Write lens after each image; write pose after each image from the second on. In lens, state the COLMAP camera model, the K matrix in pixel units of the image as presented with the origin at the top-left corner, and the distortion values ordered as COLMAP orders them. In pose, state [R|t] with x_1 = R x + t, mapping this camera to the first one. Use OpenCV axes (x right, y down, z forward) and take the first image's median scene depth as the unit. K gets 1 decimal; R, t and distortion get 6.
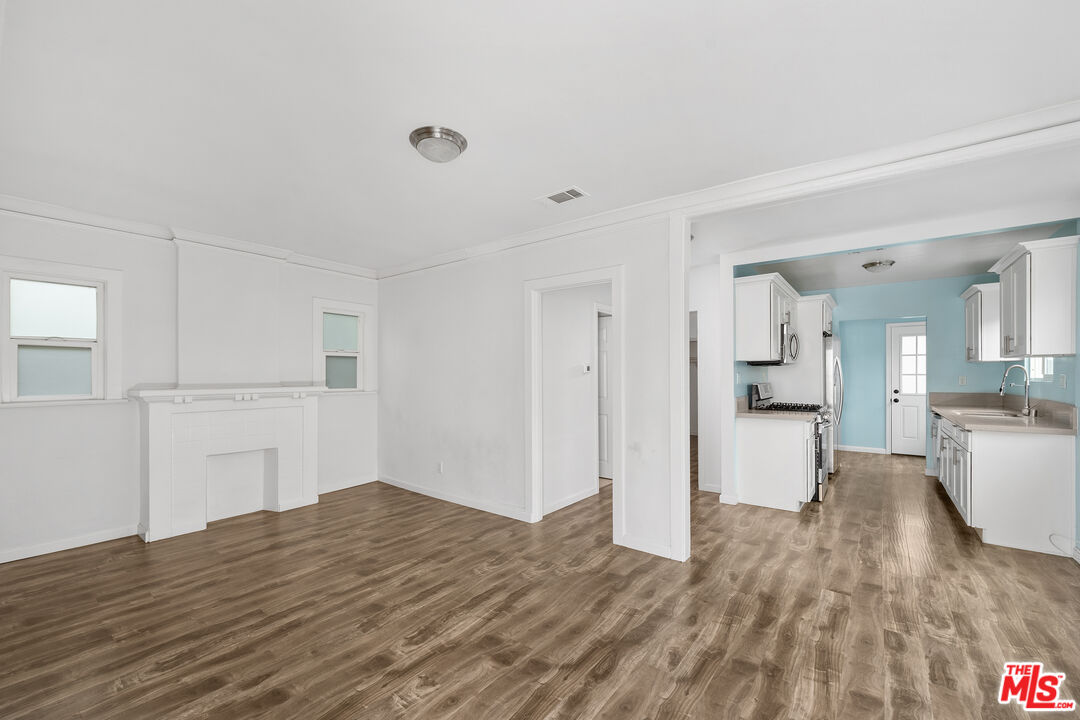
lens RADIAL K [[440.9, 0, 539.5], [0, 440.9, 375.9], [0, 0, 1]] dist [-0.000580, -0.000001]
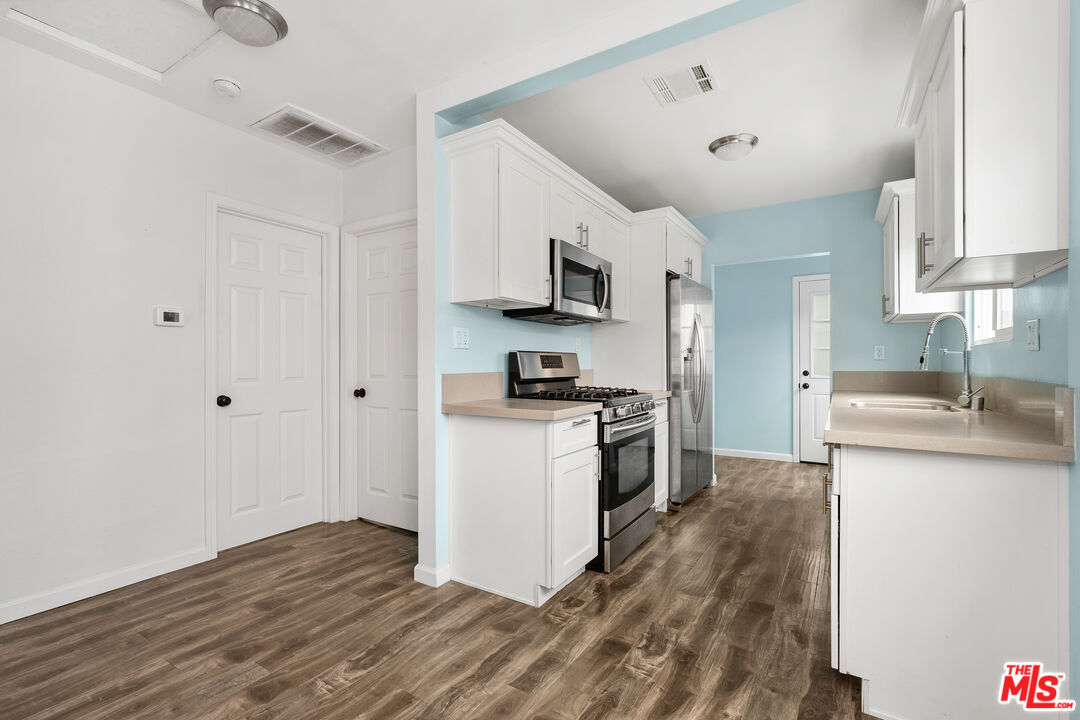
lens RADIAL K [[477.3, 0, 540.4], [0, 477.3, 362.7], [0, 0, 1]] dist [-0.000111, -0.000127]
pose [[0.996079, 0.004727, 0.088338, 0.712518], [-0.004363, 0.999981, -0.004317, 0.052861], [-0.088357, 0.003915, 0.996081, 0.619347]]
